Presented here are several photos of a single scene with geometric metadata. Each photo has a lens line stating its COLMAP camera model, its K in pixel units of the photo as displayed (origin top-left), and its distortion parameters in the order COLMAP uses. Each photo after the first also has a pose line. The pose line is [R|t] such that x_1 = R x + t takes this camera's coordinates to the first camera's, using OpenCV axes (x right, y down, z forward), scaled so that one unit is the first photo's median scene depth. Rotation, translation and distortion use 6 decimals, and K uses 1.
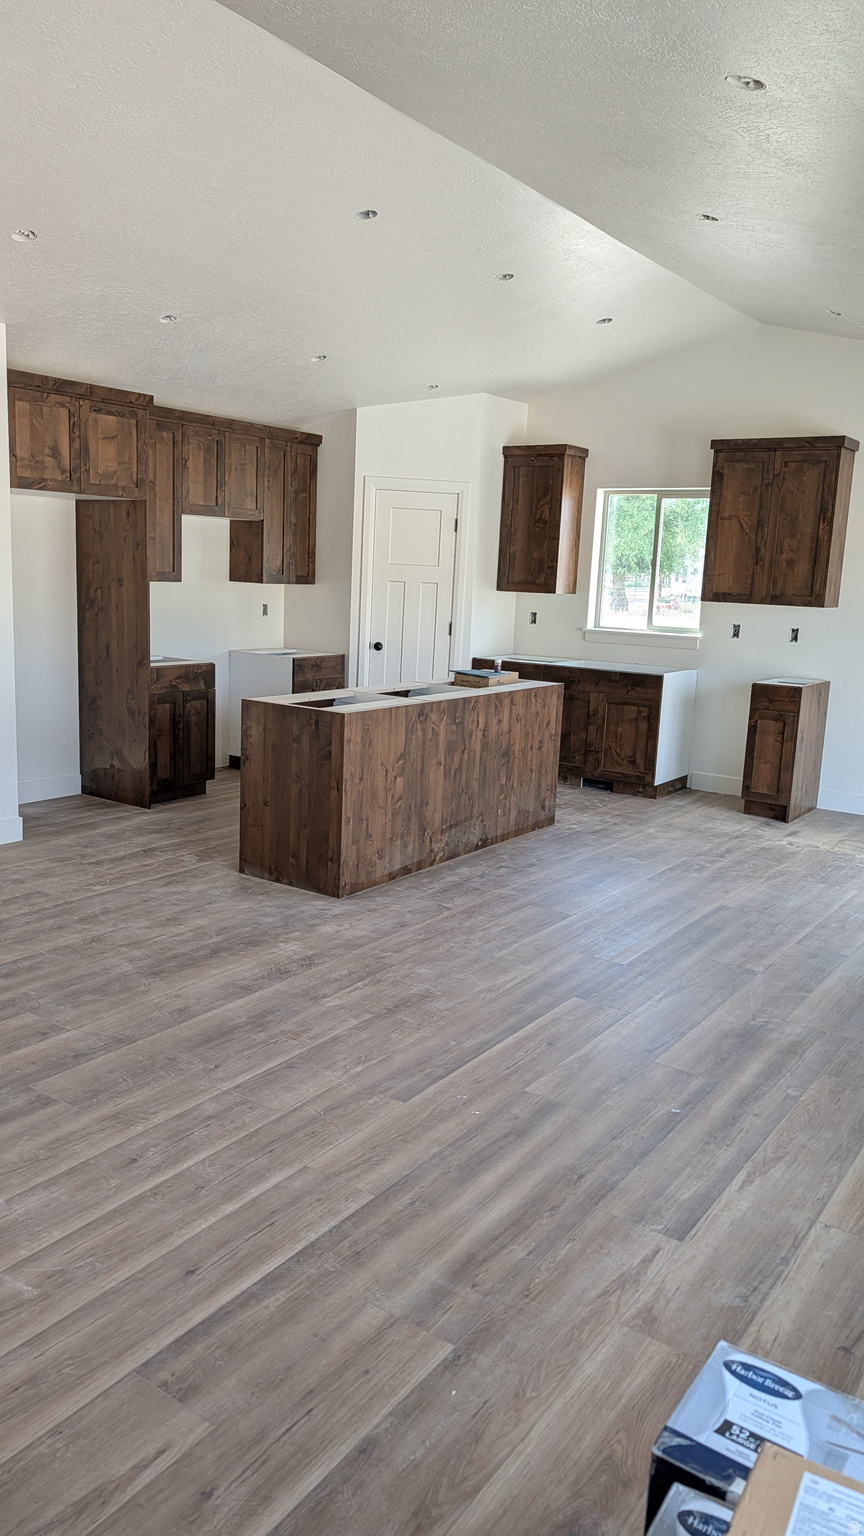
lens RADIAL K [[1117.4, 0, 430.0], [0, 1117.4, 767.7], [0, 0, 1]] dist [0.042021, -0.004131]
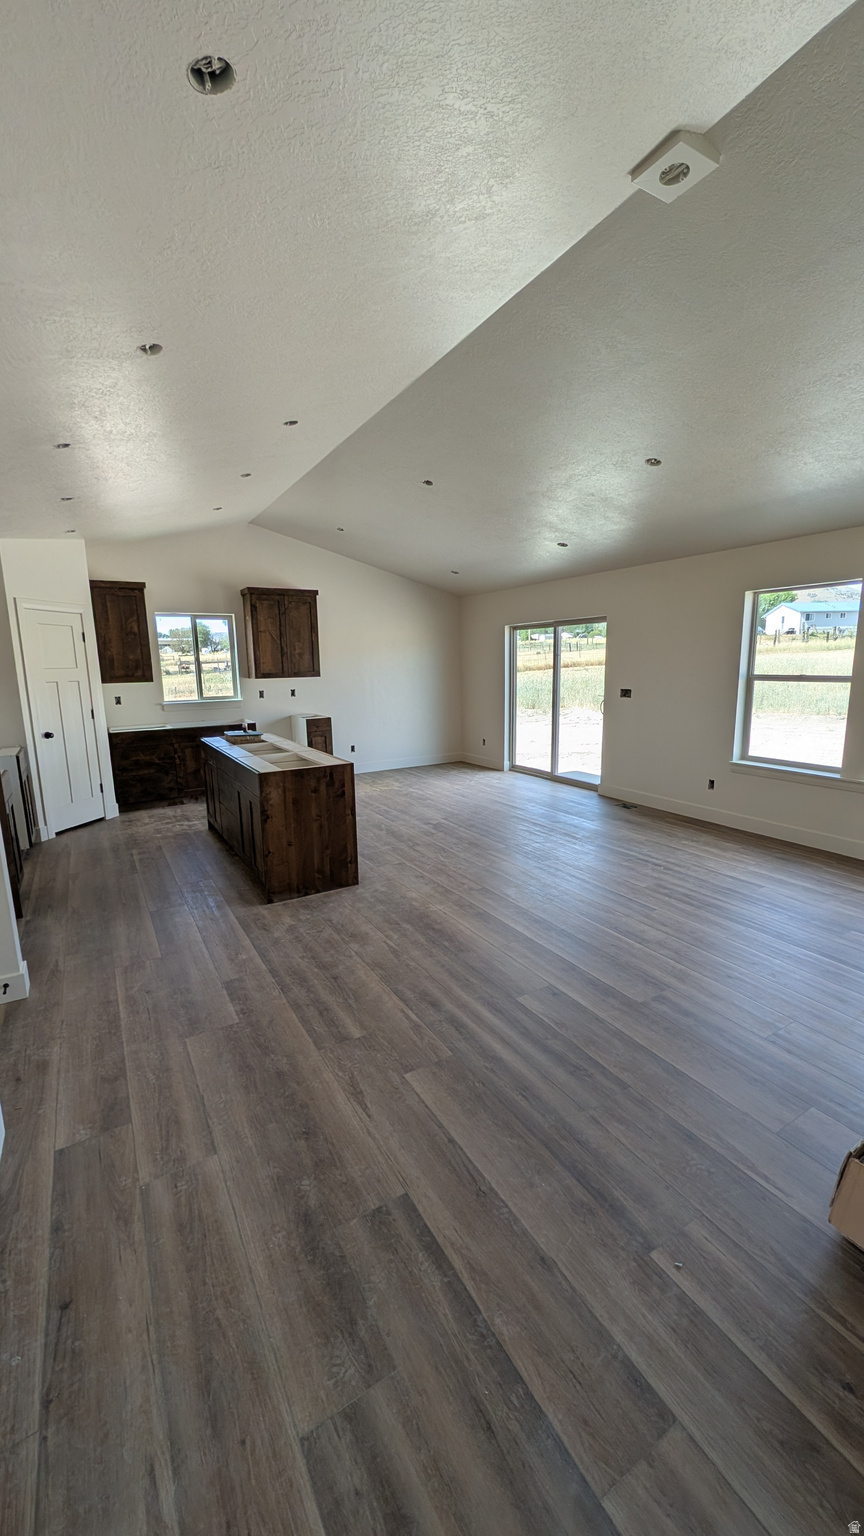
lens RADIAL K [[583.7, 0, 429.8], [0, 583.7, 768.5], [0, 0, 1]] dist [-0.002939, 0.000006]
pose [[0.414038, -0.211688, 0.885303, -0.703061], [0.196631, 0.970419, 0.140081, -0.126234], [-0.888768, 0.116080, 0.443415, 0.539460]]
